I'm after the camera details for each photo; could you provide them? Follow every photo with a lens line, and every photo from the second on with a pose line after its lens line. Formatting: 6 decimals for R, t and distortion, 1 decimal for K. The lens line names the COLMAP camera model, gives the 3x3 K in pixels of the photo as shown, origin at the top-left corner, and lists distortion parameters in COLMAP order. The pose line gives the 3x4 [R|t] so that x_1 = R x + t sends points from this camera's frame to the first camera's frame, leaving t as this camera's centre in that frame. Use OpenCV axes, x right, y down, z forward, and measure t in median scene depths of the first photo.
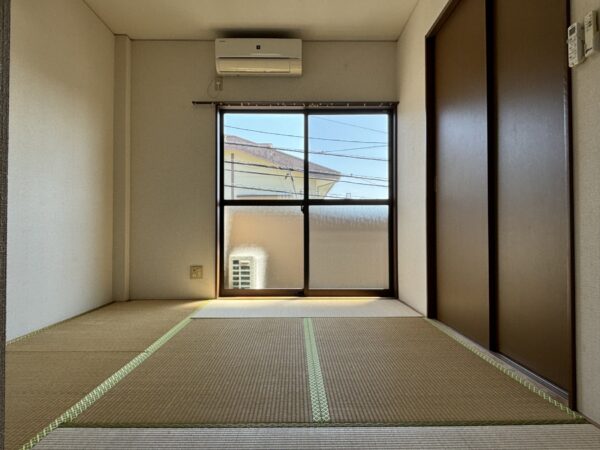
lens RADIAL K [[433.4, 0, 298.5], [0, 433.4, 223.1], [0, 0, 1]] dist [0.071372, -0.097935]
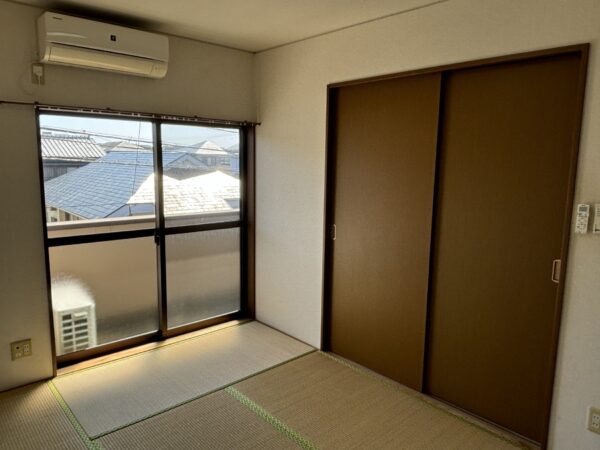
lens RADIAL K [[433.4, 0, 298.5], [0, 433.4, 223.1], [0, 0, 1]] dist [0.071372, -0.097935]
pose [[0.754876, -0.080714, 0.650882, -0.337547], [-0.027327, 0.987666, 0.154170, -0.207593], [-0.655298, -0.134166, 0.743360, 0.206003]]
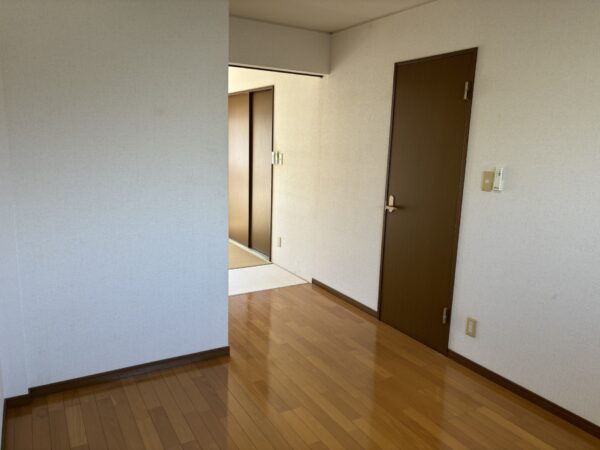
lens RADIAL K [[454.4, 0, 301.3], [0, 454.4, 226.2], [0, 0, 1]] dist [0.066555, -0.084133]
pose [[0.876342, -0.082880, 0.474506, -0.326732], [-0.016371, 0.979392, 0.201303, -0.222821], [-0.481412, -0.184178, 0.856926, -0.838941]]
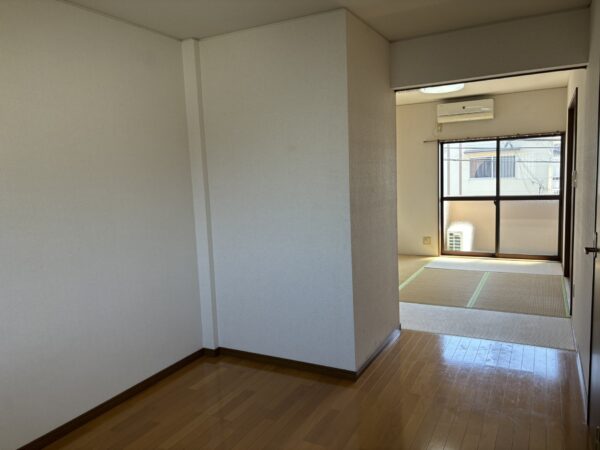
lens RADIAL K [[470.2, 0, 299.9], [0, 470.2, 227.7], [0, 0, 1]] dist [0.034405, 0.007030]
pose [[0.881891, 0.019736, -0.471041, 0.199047], [0.051392, 0.989145, 0.137662, -0.219617], [0.468644, -0.145611, 0.871303, -0.852362]]
